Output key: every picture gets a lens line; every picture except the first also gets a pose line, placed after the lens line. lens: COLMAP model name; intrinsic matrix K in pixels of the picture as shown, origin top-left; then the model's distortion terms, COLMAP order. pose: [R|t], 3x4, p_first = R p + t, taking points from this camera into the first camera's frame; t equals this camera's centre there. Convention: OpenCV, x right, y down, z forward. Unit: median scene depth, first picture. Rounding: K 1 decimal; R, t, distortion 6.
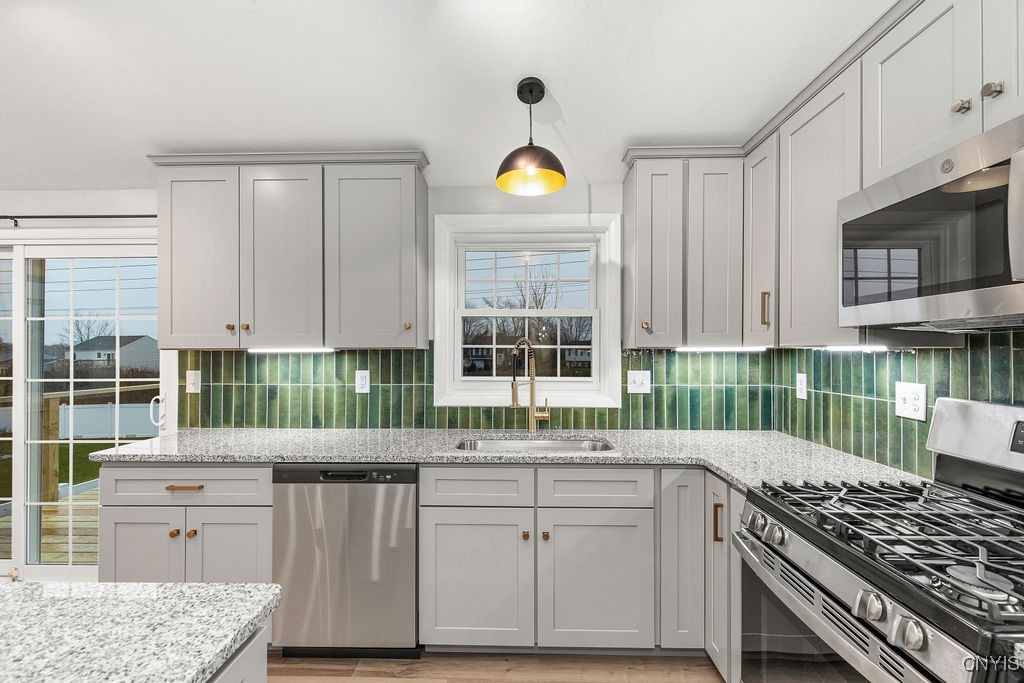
lens RADIAL K [[462.0, 0, 511.0], [0, 462.0, 350.3], [0, 0, 1]] dist [0.005675, -0.000208]
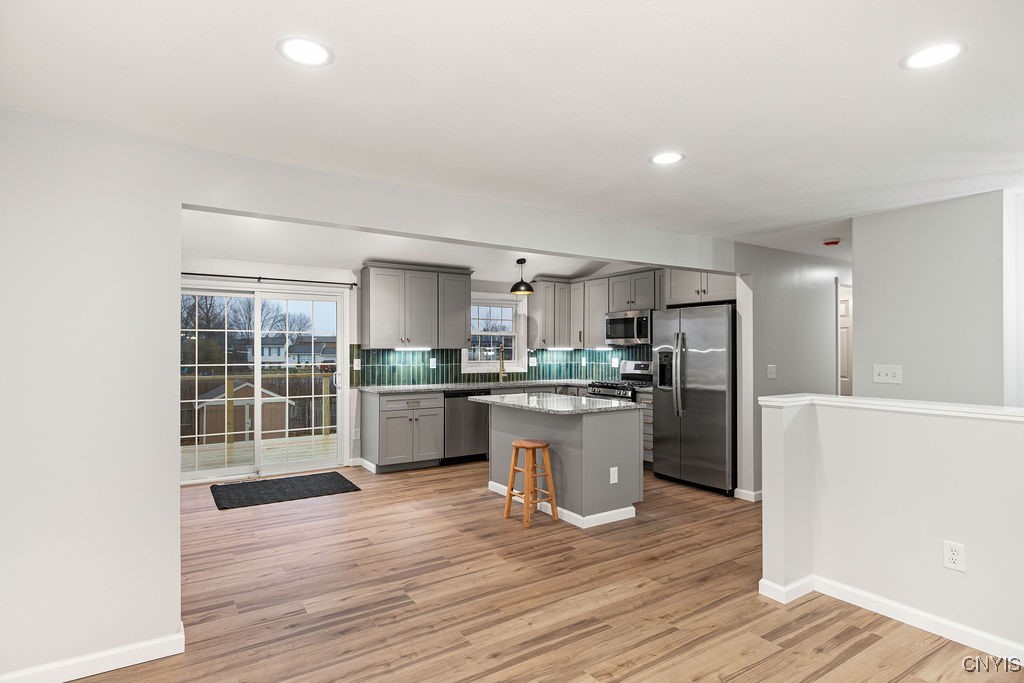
lens RADIAL K [[540.1, 0, 511.5], [0, 540.1, 347.6], [0, 0, 1]] dist [0.000968, -0.000858]
pose [[0.819885, 0.002988, 0.572520, -1.522567], [-0.001516, 0.999994, -0.003049, -0.000648], [-0.572526, 0.001632, 0.819885, -1.376542]]
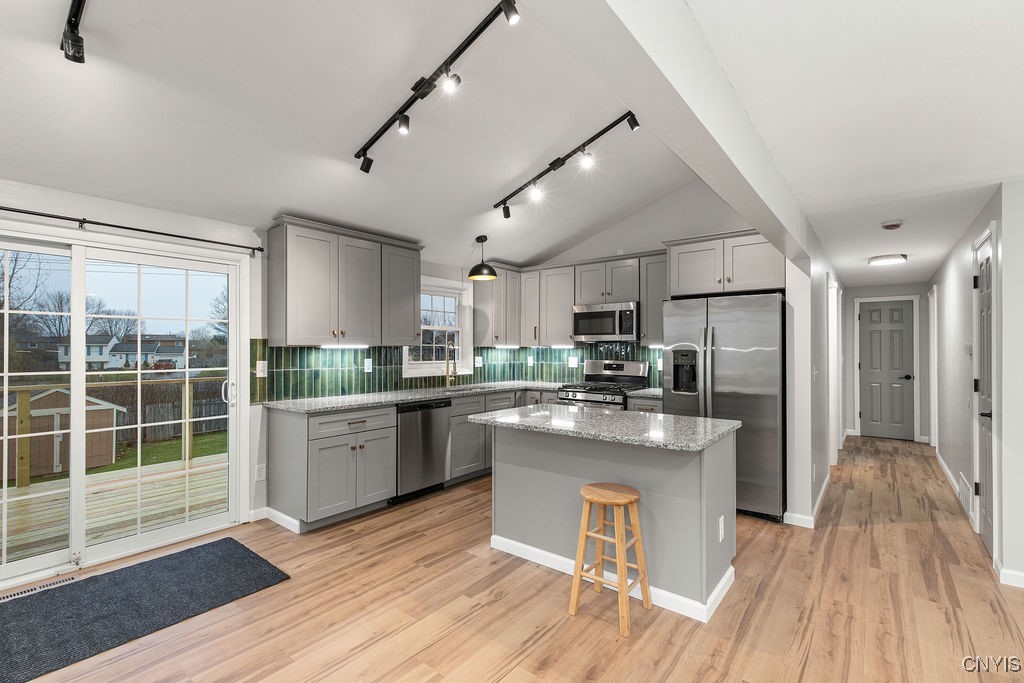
lens RADIAL K [[460.6, 0, 510.0], [0, 460.6, 347.3], [0, 0, 1]] dist [0.006906, -0.000419]
pose [[0.599972, 0.003648, 0.800013, -1.369193], [-0.002580, 0.999993, -0.002625, 0.004800], [-0.800017, -0.000489, 0.599977, -0.426935]]
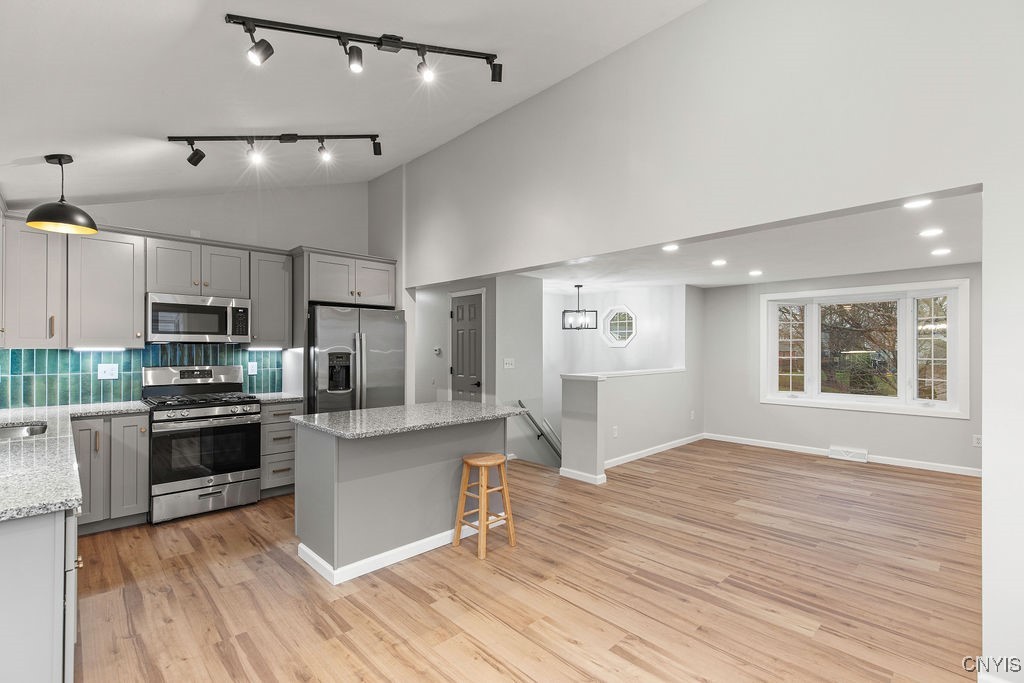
lens RADIAL K [[462.0, 0, 511.0], [0, 462.0, 350.3], [0, 0, 1]] dist [0.005675, -0.000208]
pose [[-0.715404, 0.000080, 0.698711, -1.434058], [0.000023, 1.000000, -0.000090, 0.000543], [-0.698711, -0.000049, -0.715404, 0.802324]]
